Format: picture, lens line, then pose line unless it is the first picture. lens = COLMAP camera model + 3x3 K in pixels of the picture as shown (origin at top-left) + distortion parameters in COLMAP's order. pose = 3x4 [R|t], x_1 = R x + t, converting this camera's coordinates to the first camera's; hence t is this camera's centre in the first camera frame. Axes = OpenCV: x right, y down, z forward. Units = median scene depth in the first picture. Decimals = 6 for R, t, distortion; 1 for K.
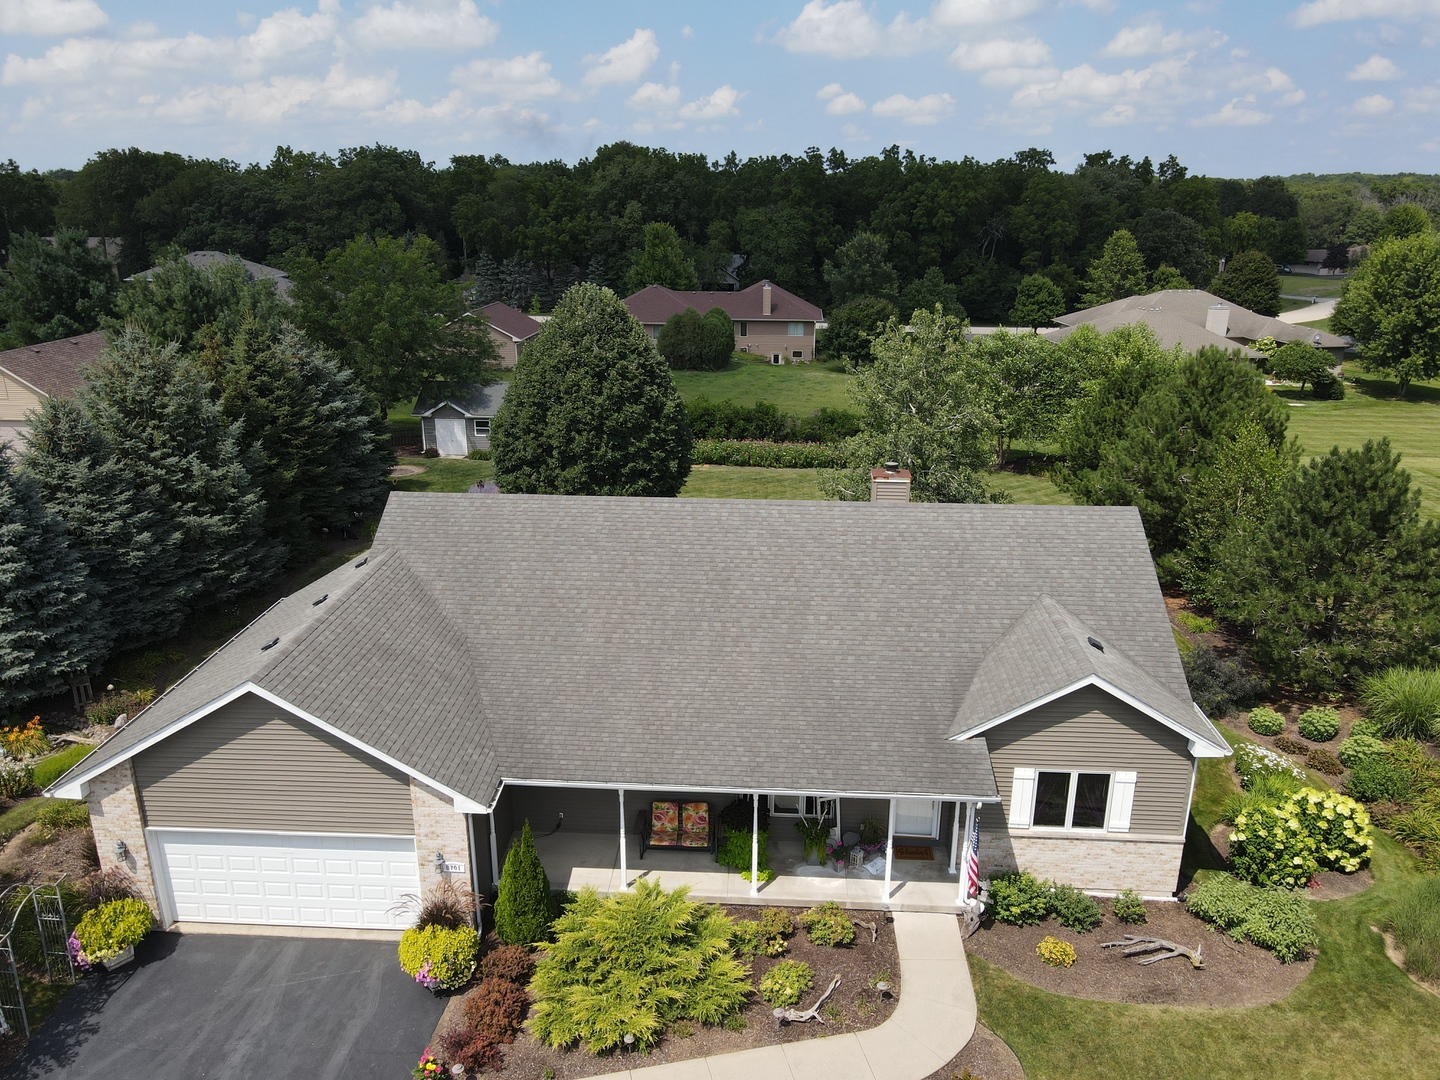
lens RADIAL K [[1042.0, 0, 720.0], [0, 1042.0, 540.0], [0, 0, 1]] dist [0.001683, 0.011945]
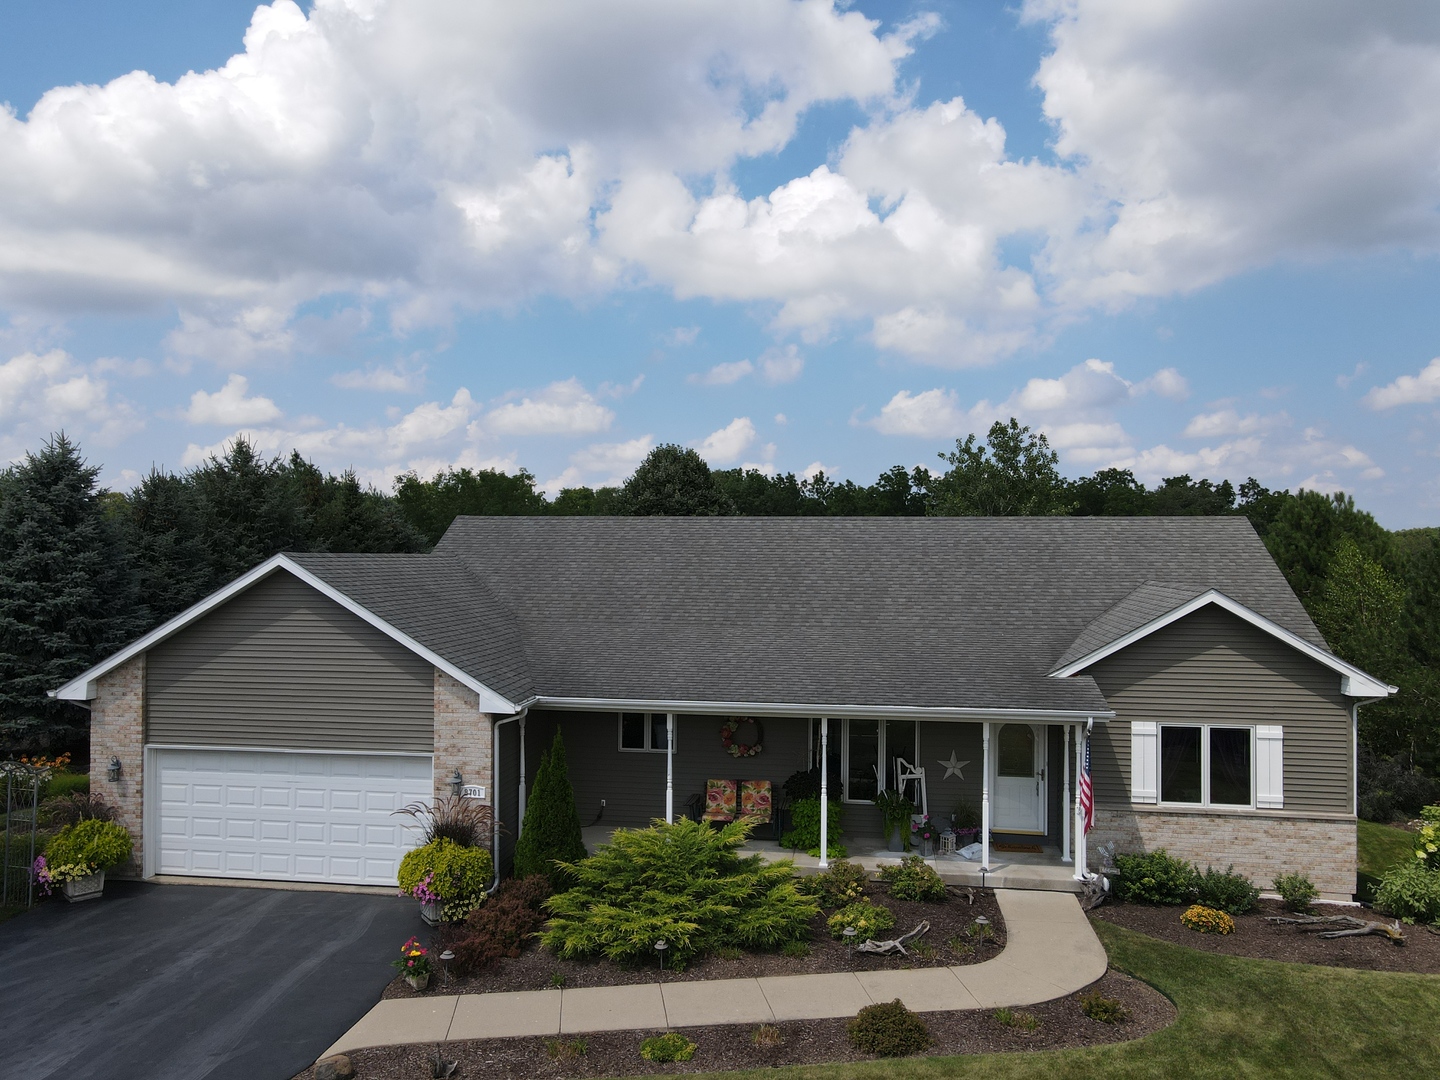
lens RADIAL K [[1042.0, 0, 720.0], [0, 1042.0, 540.0], [0, 0, 1]] dist [0.001683, 0.011945]
pose [[0.996214, 0.002222, -0.086906, 0.021924], [-0.030520, 0.944983, -0.325693, 0.362931], [0.081401, 0.327112, 0.941473, 0.123309]]
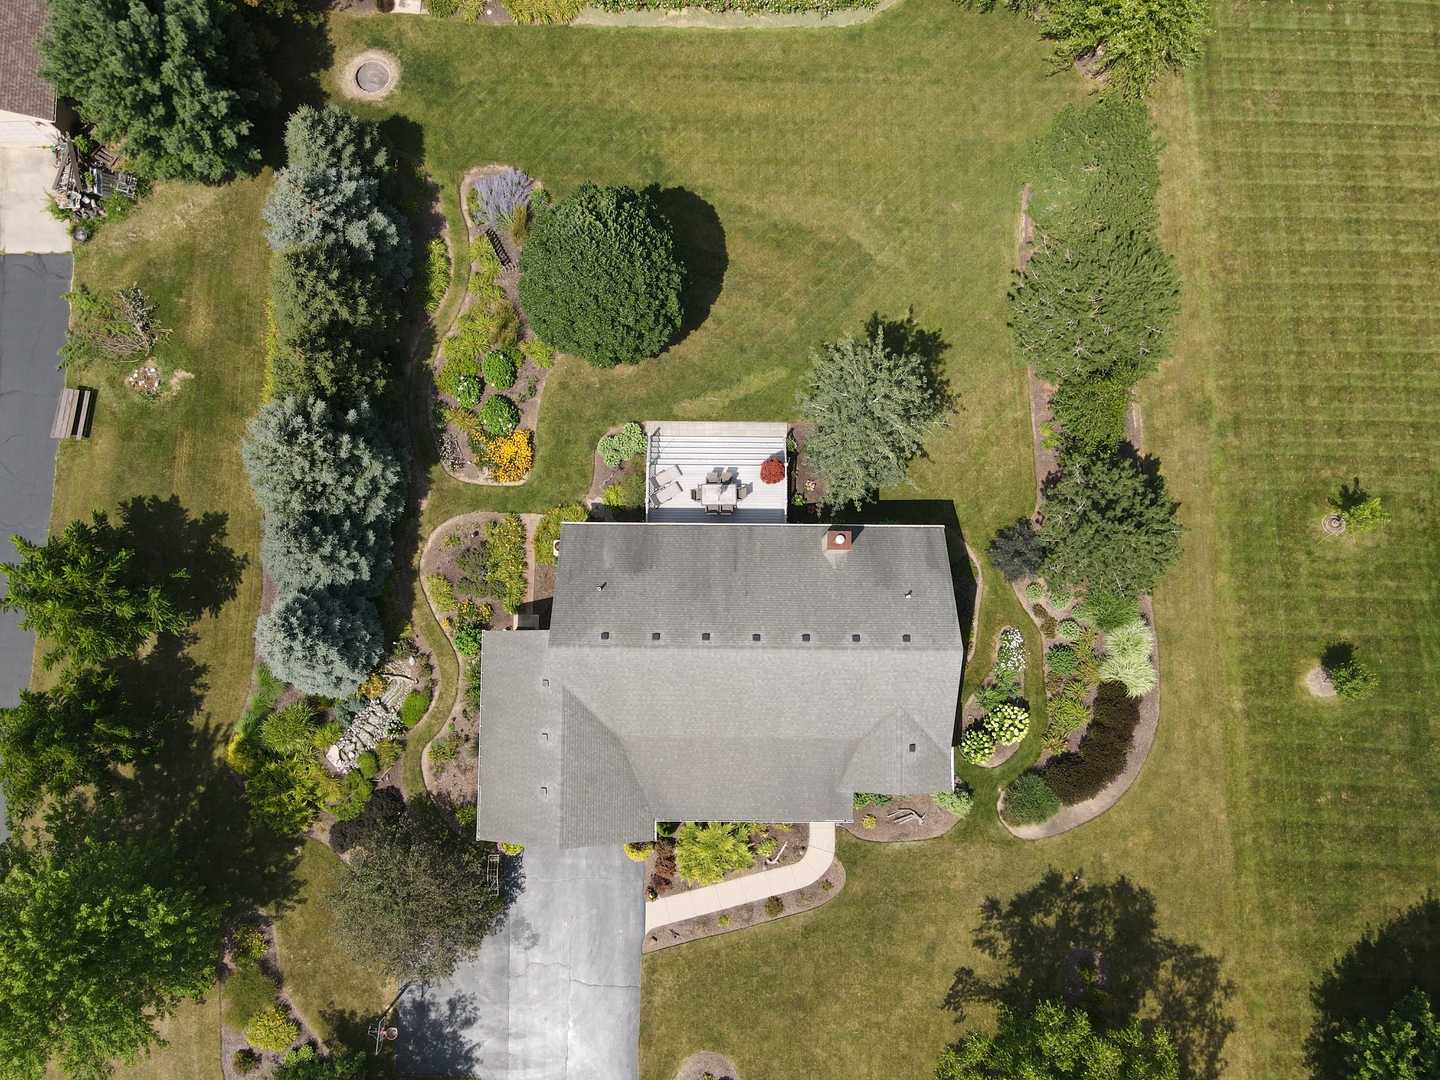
lens RADIAL K [[1042.0, 0, 720.0], [0, 1042.0, 540.0], [0, 0, 1]] dist [0.001683, 0.011945]
pose [[0.998576, -0.050303, 0.017771, -0.060660], [0.005298, 0.424965, 0.905194, -2.141756], [-0.053086, -0.903811, 0.424626, 0.506249]]
